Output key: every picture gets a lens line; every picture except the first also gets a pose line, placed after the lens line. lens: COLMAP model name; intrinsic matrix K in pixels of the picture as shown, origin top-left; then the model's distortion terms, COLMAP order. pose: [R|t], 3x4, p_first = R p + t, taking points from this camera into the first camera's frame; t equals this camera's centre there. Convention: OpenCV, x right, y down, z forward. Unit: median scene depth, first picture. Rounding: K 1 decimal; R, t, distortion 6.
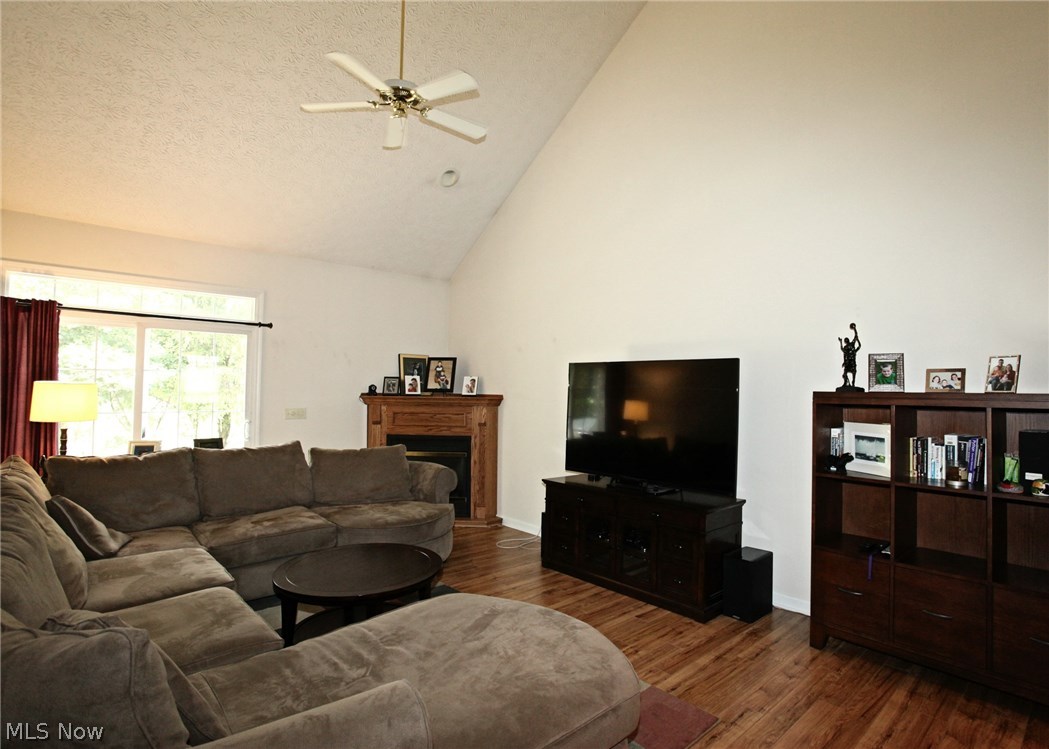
lens RADIAL K [[553.1, 0, 541.2], [0, 553.1, 374.5], [0, 0, 1]] dist [-0.072097, 0.028259]
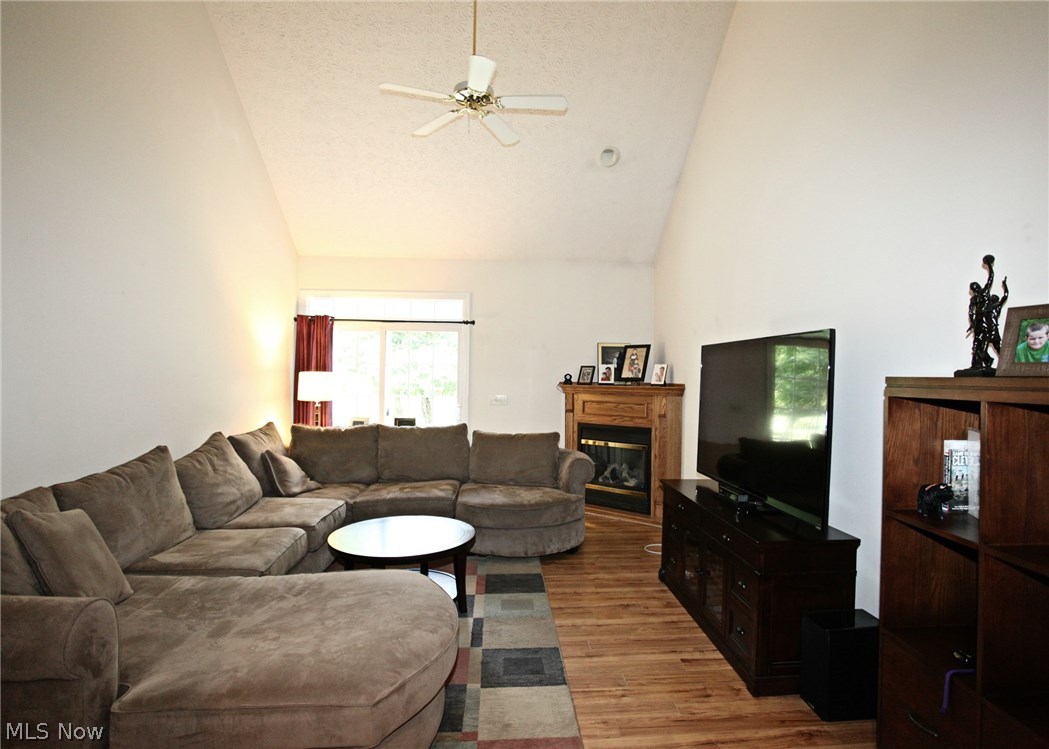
lens RADIAL K [[553.1, 0, 528.5], [0, 553.1, 373.2], [0, 0, 1]] dist [-0.072097, 0.028259]
pose [[0.781322, -0.007675, -0.624081, 0.302609], [0.016138, 0.999839, 0.007908, 0.008534], [0.623919, -0.016250, 0.781320, 0.150179]]
